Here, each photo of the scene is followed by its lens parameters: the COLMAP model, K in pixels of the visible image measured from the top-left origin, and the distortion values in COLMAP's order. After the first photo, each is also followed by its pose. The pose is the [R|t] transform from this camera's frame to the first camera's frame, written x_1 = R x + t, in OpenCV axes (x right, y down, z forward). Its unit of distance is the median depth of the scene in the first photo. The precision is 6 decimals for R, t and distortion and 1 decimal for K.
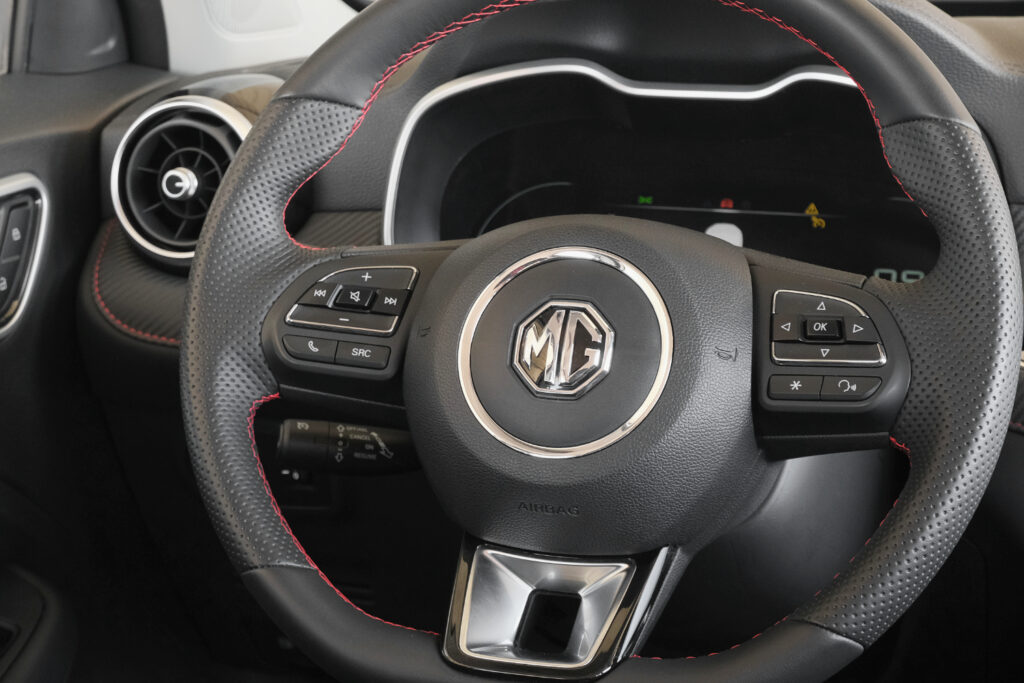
lens RADIAL K [[2050.0, 0, 512.3], [0, 2050.0, 342.1], [0, 0, 1]] dist [-0.011782, 0.000000]
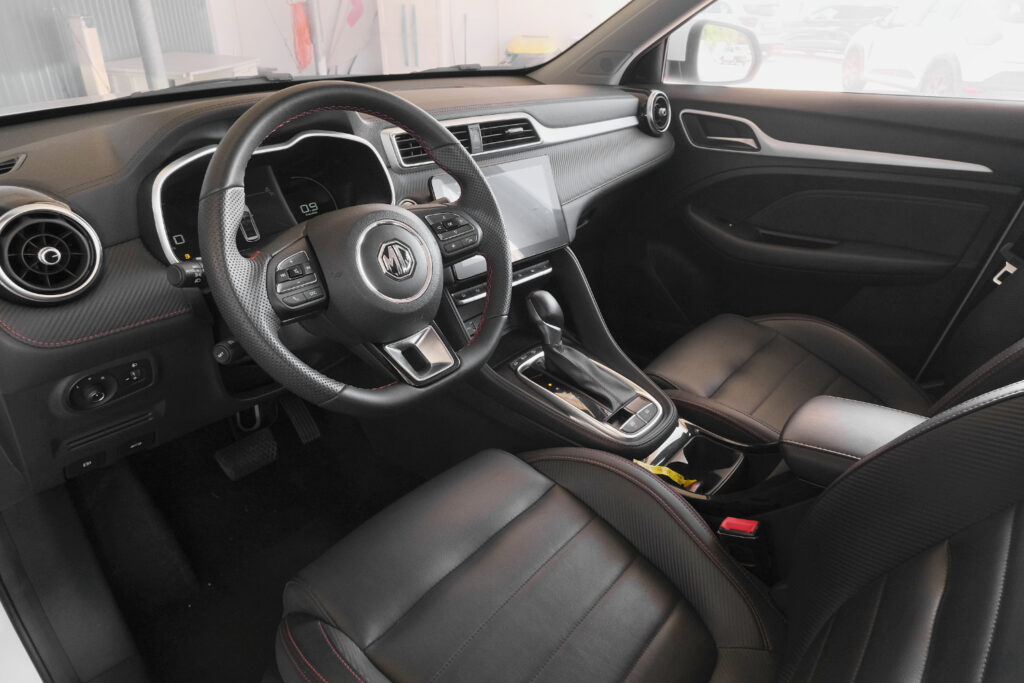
lens RADIAL K [[650.3, 0, 513.4], [0, 650.3, 338.7], [0, 0, 1]] dist [-0.000880, 0.005418]
pose [[0.396796, -0.416100, 0.818177, -0.593665], [0.197020, 0.909185, 0.366833, -0.168243], [-0.896513, 0.015639, 0.442741, 0.476523]]
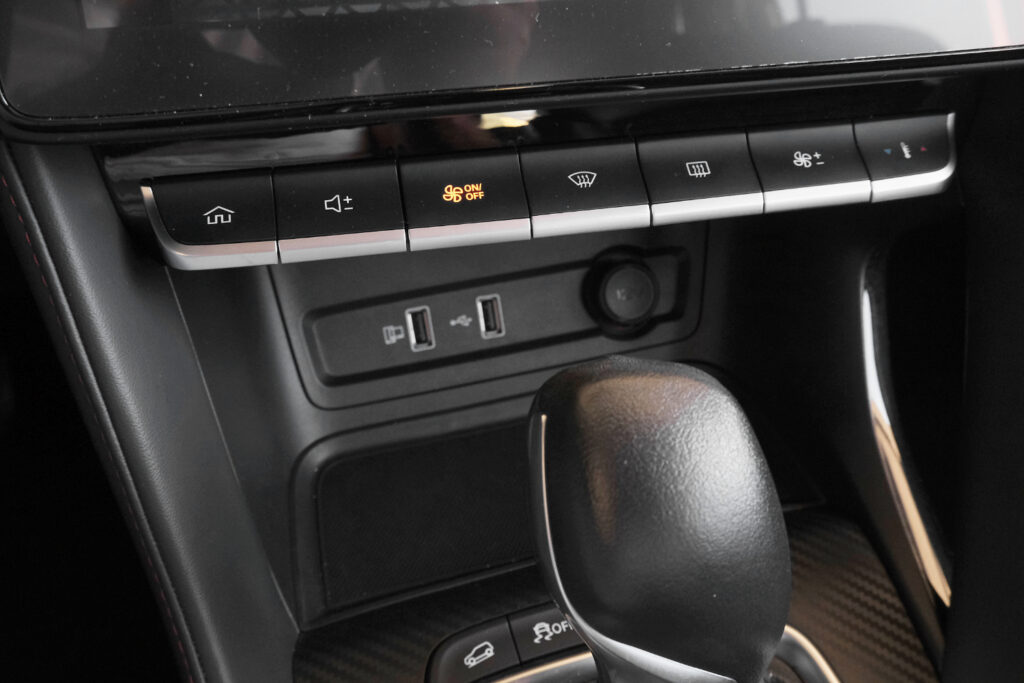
lens RADIAL K [[927.6, 0, 518.5], [0, 927.6, 341.5], [0, 0, 1]] dist [-0.033340, 0.000000]
pose [[0.837532, -0.359041, 0.411862, 0.283654], [0.109604, 0.848867, 0.517119, 0.068349], [-0.535283, -0.387962, 0.750305, 0.804808]]
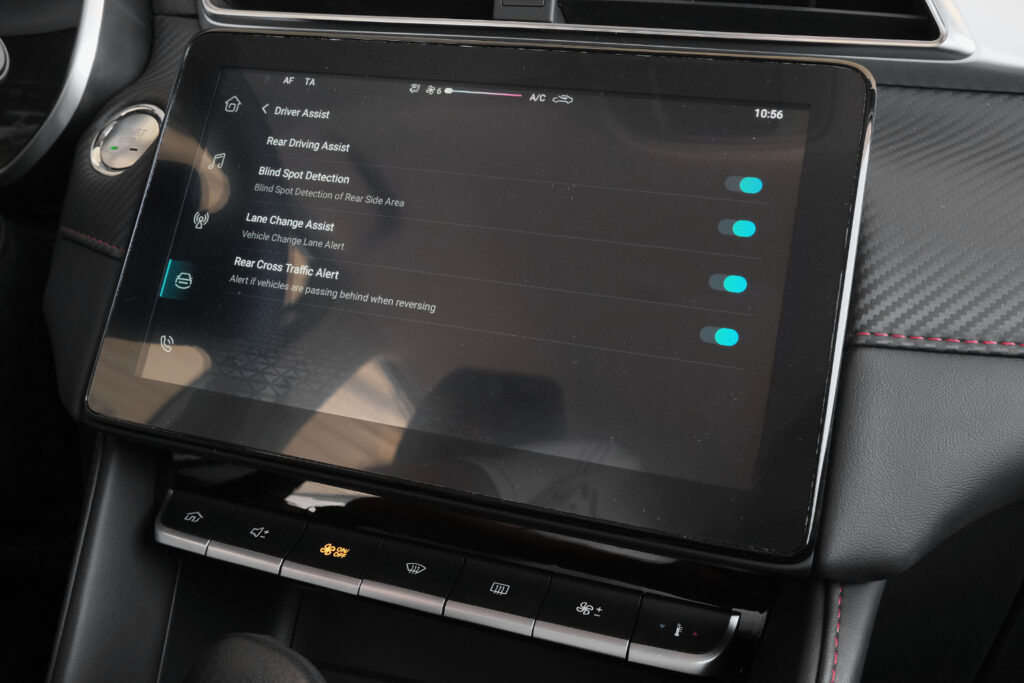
lens RADIAL K [[927.6, 0, 511.0], [0, 927.6, 343.8], [0, 0, 1]] dist [-0.033340, 0.000000]
pose [[0.994985, 0.075076, 0.066098, 0.435601], [-0.071901, 0.996199, -0.049170, 0.097814], [-0.069538, 0.044171, 0.996601, 0.647872]]
